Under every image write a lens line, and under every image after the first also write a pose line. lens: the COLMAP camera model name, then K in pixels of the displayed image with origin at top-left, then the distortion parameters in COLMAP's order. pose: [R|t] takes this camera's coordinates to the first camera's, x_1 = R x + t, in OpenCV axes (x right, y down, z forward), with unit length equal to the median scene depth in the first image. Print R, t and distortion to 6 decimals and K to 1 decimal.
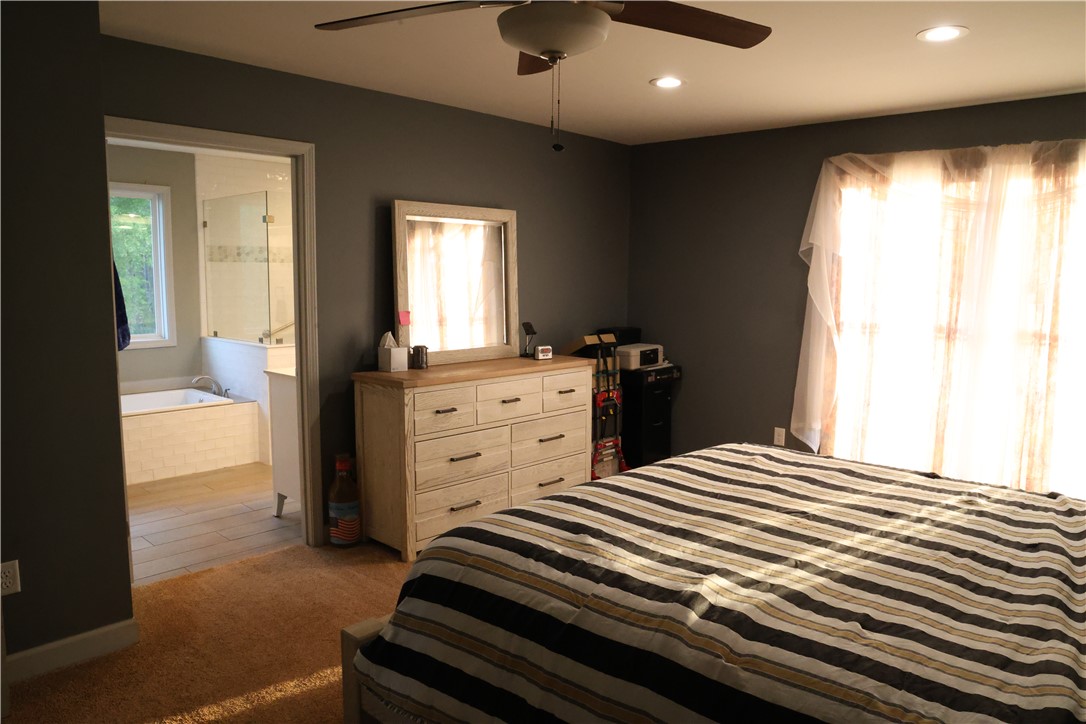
lens RADIAL K [[741.7, 0, 548.7], [0, 741.7, 361.3], [0, 0, 1]] dist [-0.099658, 0.069640]
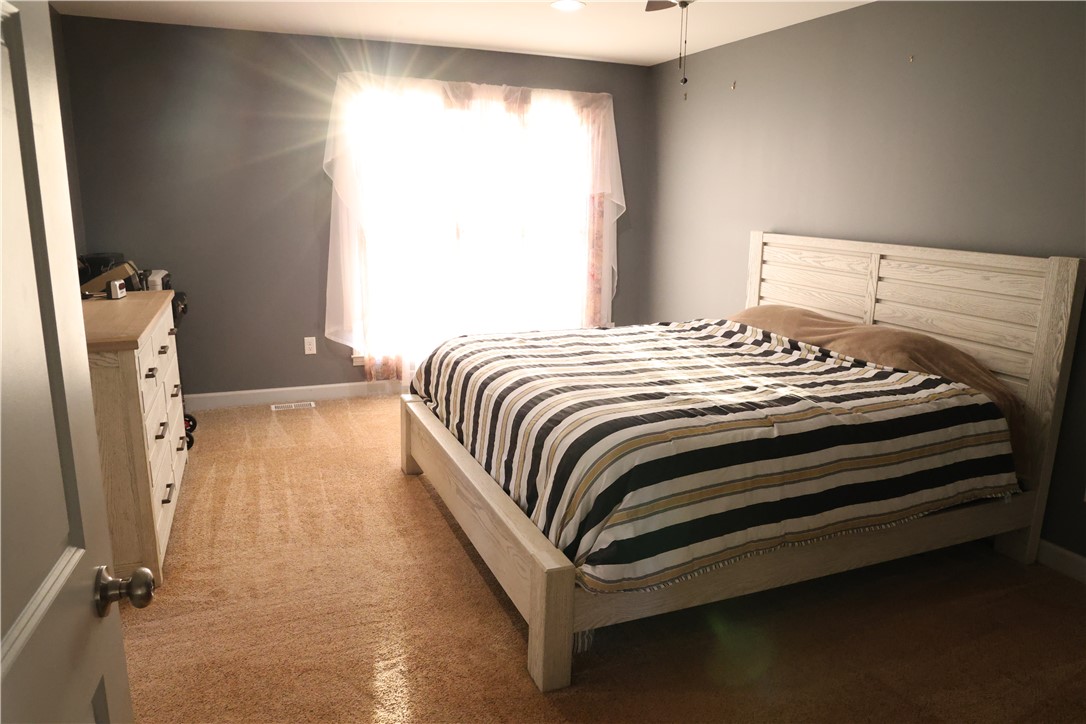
lens RADIAL K [[741.7, 0, 548.7], [0, 741.7, 361.3], [0, 0, 1]] dist [-0.099658, 0.069640]
pose [[0.428579, -0.196269, 0.881929, -1.176813], [0.086567, 0.980550, 0.176148, -0.066827], [-0.899348, 0.000853, 0.437233, 0.646898]]
